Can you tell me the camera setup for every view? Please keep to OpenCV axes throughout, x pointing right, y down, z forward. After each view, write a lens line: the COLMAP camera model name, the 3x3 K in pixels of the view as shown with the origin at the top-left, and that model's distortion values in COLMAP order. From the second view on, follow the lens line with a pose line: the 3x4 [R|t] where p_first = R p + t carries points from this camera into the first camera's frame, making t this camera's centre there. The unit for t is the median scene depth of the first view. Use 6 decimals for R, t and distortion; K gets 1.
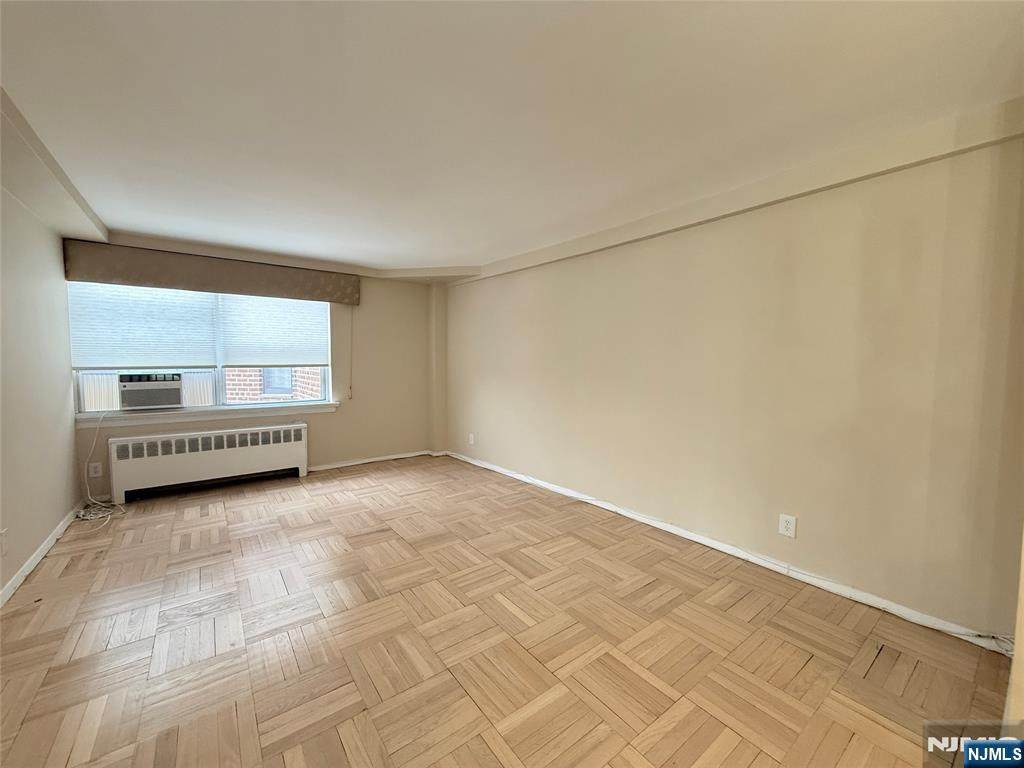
lens RADIAL K [[407.0, 0, 508.8], [0, 407.0, 385.2], [0, 0, 1]] dist [-0.001368, -0.000091]
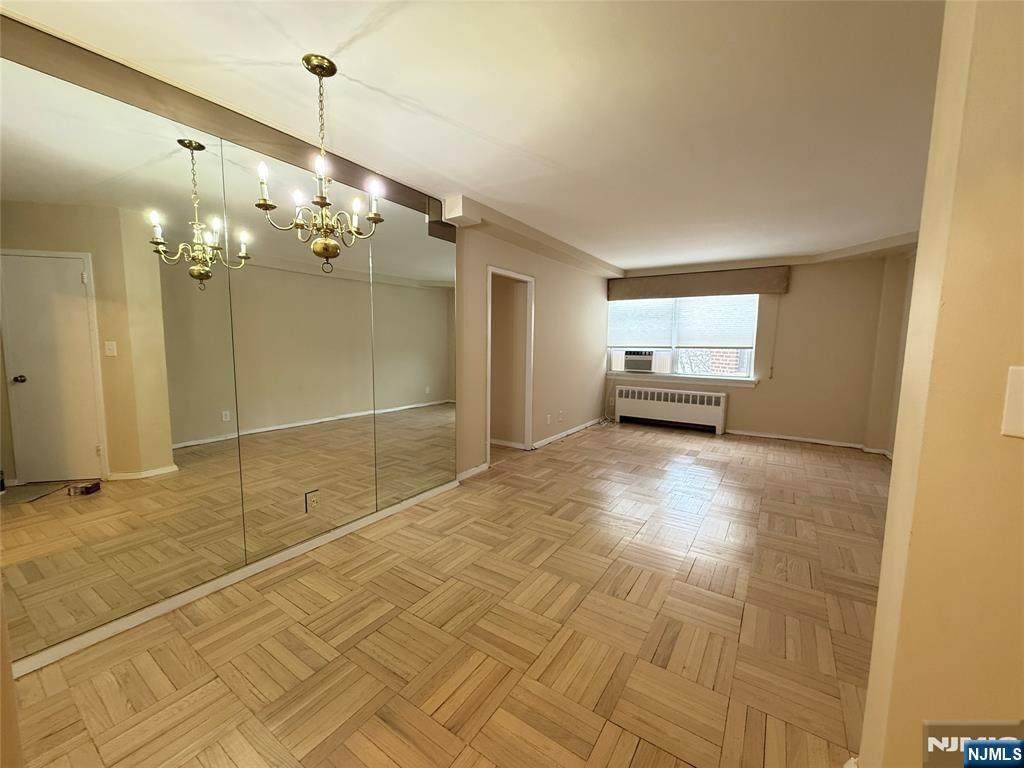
lens RADIAL K [[407.0, 0, 508.8], [0, 407.0, 385.2], [0, 0, 1]] dist [-0.001368, -0.000091]
pose [[0.328015, 0.100622, -0.939298, 0.524939], [-0.067142, 0.994280, 0.083065, 0.009537], [0.942284, 0.035819, 0.332894, -0.063363]]
